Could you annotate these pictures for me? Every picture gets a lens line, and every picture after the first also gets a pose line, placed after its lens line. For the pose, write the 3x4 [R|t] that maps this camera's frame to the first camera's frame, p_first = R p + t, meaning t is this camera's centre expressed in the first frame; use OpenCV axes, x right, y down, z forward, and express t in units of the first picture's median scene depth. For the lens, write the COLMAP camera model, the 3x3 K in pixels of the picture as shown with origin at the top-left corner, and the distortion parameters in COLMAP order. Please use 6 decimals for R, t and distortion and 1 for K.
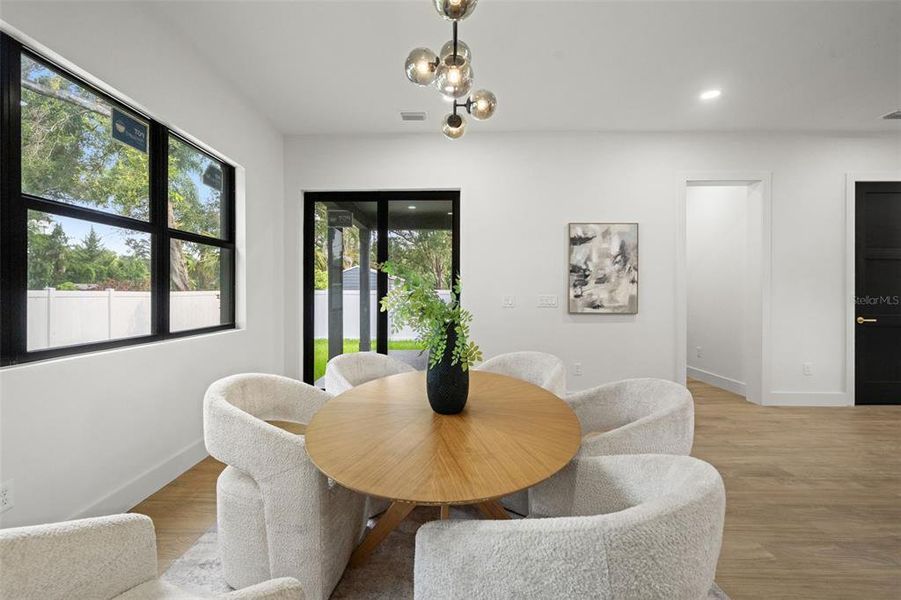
lens RADIAL K [[420.7, 0, 447.1], [0, 420.7, 294.0], [0, 0, 1]] dist [0.003749, -0.000947]
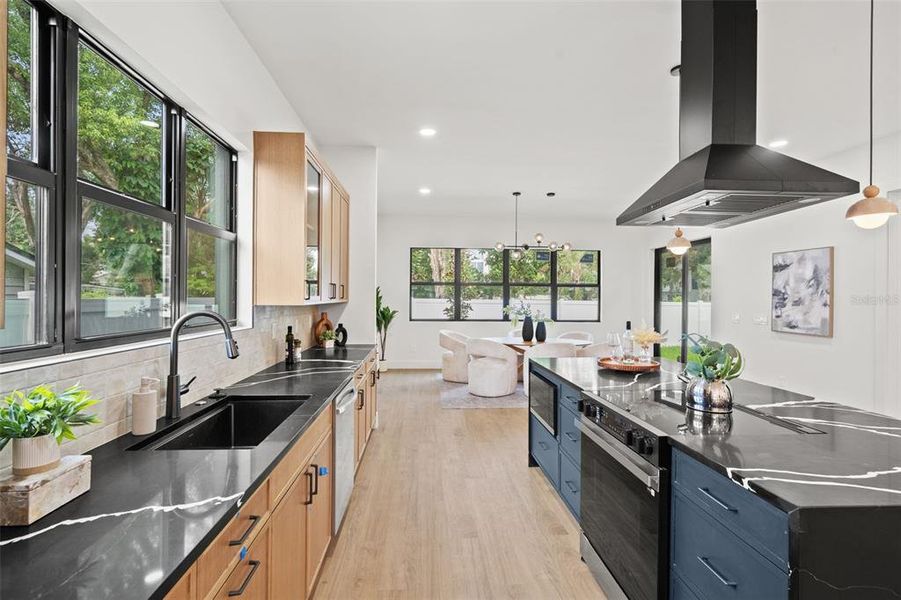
lens RADIAL K [[420.7, 0, 441.6], [0, 420.7, 291.3], [0, 0, 1]] dist [0.003749, -0.000947]
pose [[0.061143, -0.010490, -0.998074, 1.399494], [-0.012759, 0.999855, -0.011290, -0.038740], [0.998047, 0.013424, 0.061000, 0.015113]]
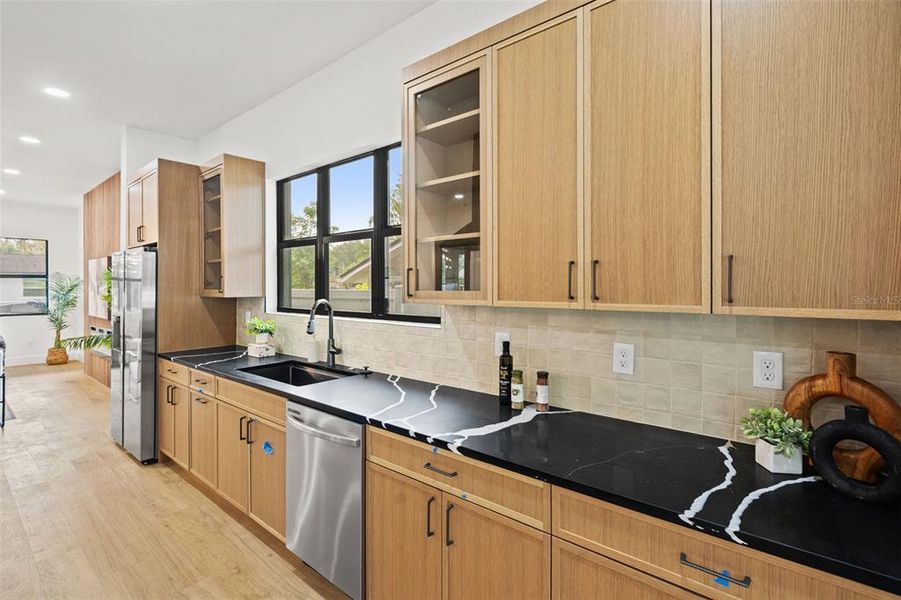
lens RADIAL K [[420.7, 0, 447.1], [0, 420.7, 287.9], [0, 0, 1]] dist [0.003749, -0.000947]
pose [[-0.773603, -0.002383, 0.633666, 0.457550], [0.006320, 0.999914, 0.011476, -0.043635], [-0.633639, 0.012882, -0.773522, 0.166647]]
